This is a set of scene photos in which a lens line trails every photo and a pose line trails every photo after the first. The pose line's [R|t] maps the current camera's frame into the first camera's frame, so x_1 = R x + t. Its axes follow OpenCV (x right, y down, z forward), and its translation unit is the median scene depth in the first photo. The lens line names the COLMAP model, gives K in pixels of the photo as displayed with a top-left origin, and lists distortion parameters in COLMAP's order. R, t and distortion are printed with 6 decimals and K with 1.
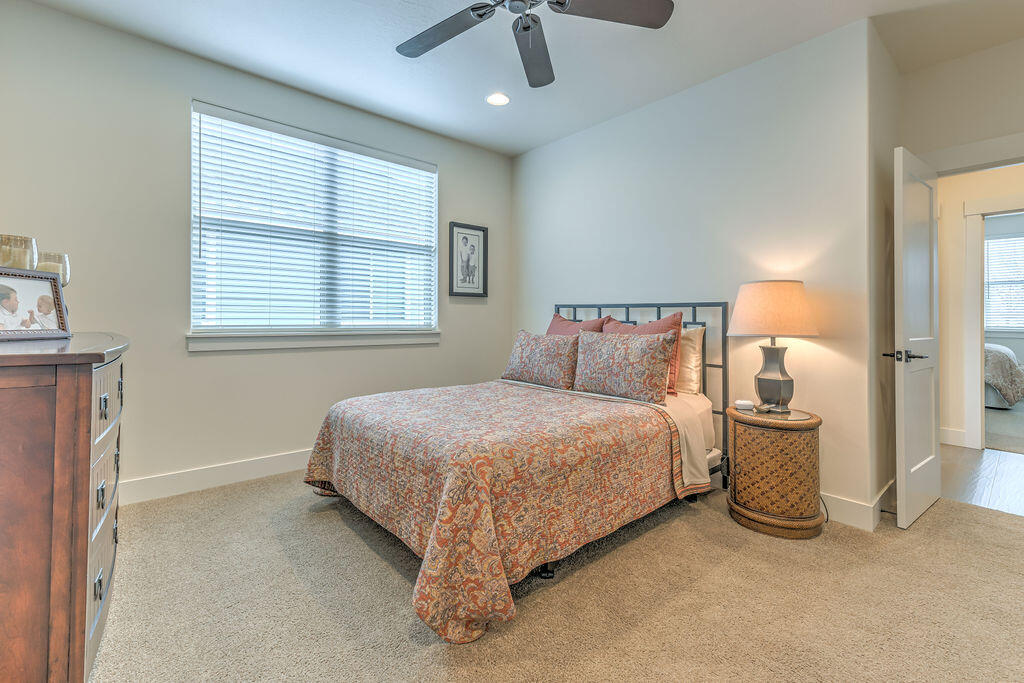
lens RADIAL K [[442.8, 0, 532.3], [0, 442.8, 307.7], [0, 0, 1]] dist [-0.001168, -0.000135]
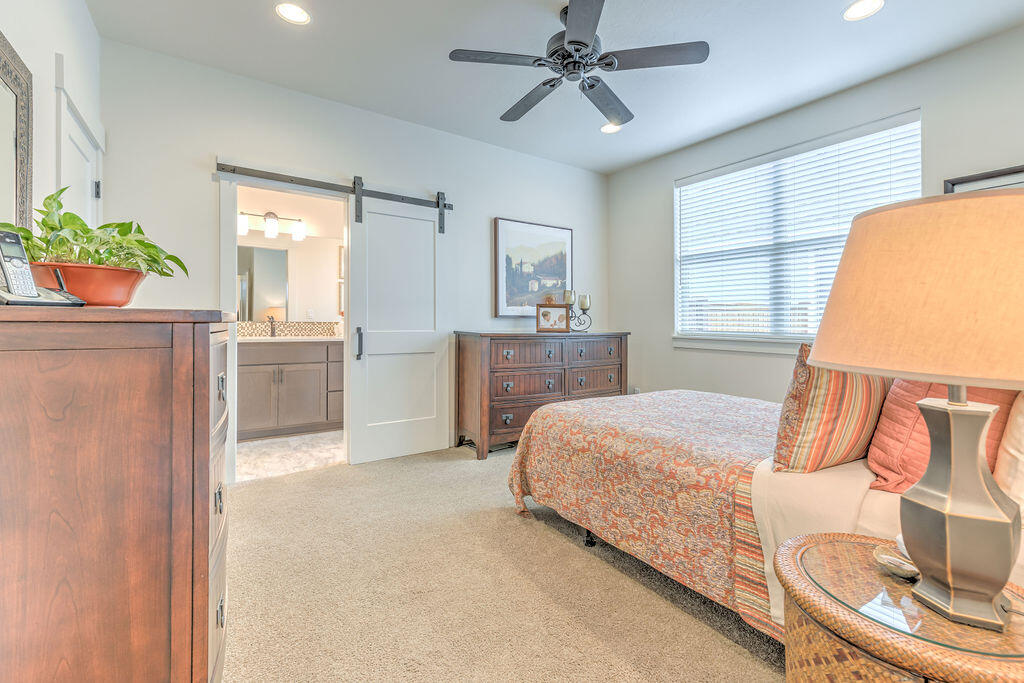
lens RADIAL K [[442.8, 0, 512.9], [0, 442.8, 331.2], [0, 0, 1]] dist [-0.001168, -0.000135]
pose [[-0.134188, 0.009773, -0.990908, 0.995088], [0.010645, 0.999908, 0.008420, 0.031555], [0.990899, -0.009419, -0.134280, 0.794863]]
